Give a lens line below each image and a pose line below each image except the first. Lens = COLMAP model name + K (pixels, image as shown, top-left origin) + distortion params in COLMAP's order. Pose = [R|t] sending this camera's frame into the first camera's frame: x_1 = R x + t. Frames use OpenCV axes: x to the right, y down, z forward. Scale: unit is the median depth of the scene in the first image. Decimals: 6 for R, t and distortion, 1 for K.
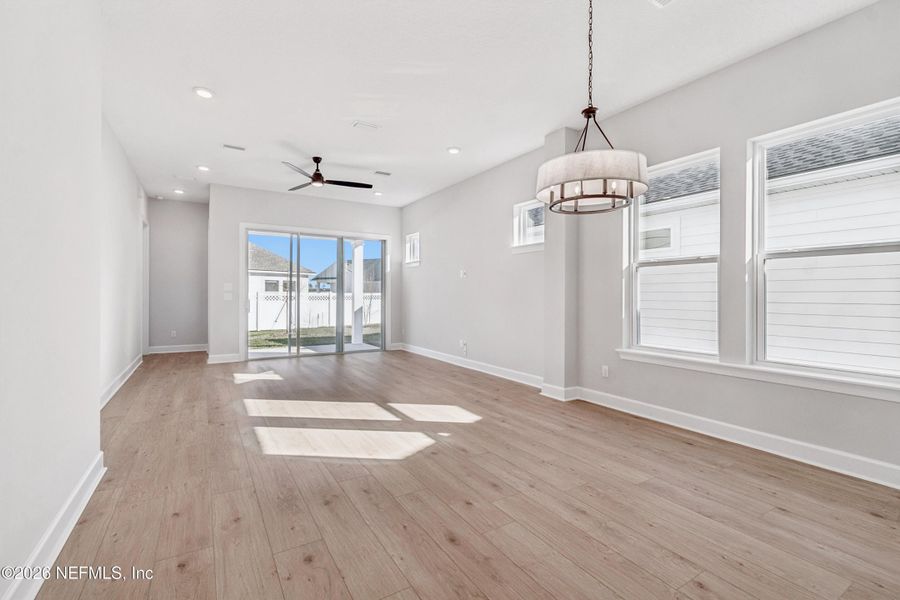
lens RADIAL K [[400.6, 0, 440.3], [0, 400.6, 301.5], [0, 0, 1]] dist [0.006595, -0.001956]
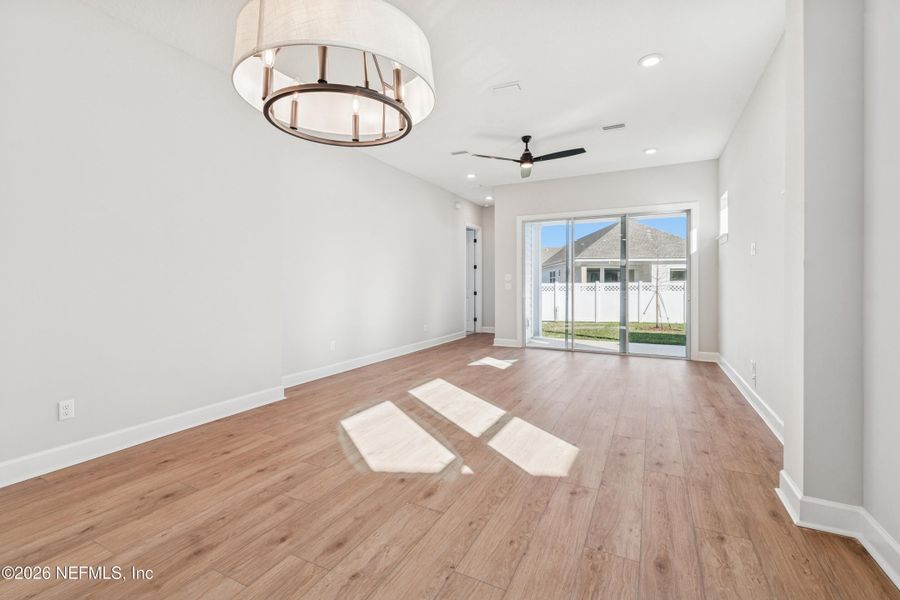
lens RADIAL K [[400.6, 0, 444.9], [0, 400.6, 292.8], [0, 0, 1]] dist [0.006595, -0.001956]
pose [[0.521730, 0.014826, -0.852982, 0.586738], [-0.011693, 0.999879, 0.010227, -0.007092], [0.853031, 0.004638, 0.521840, 0.534713]]
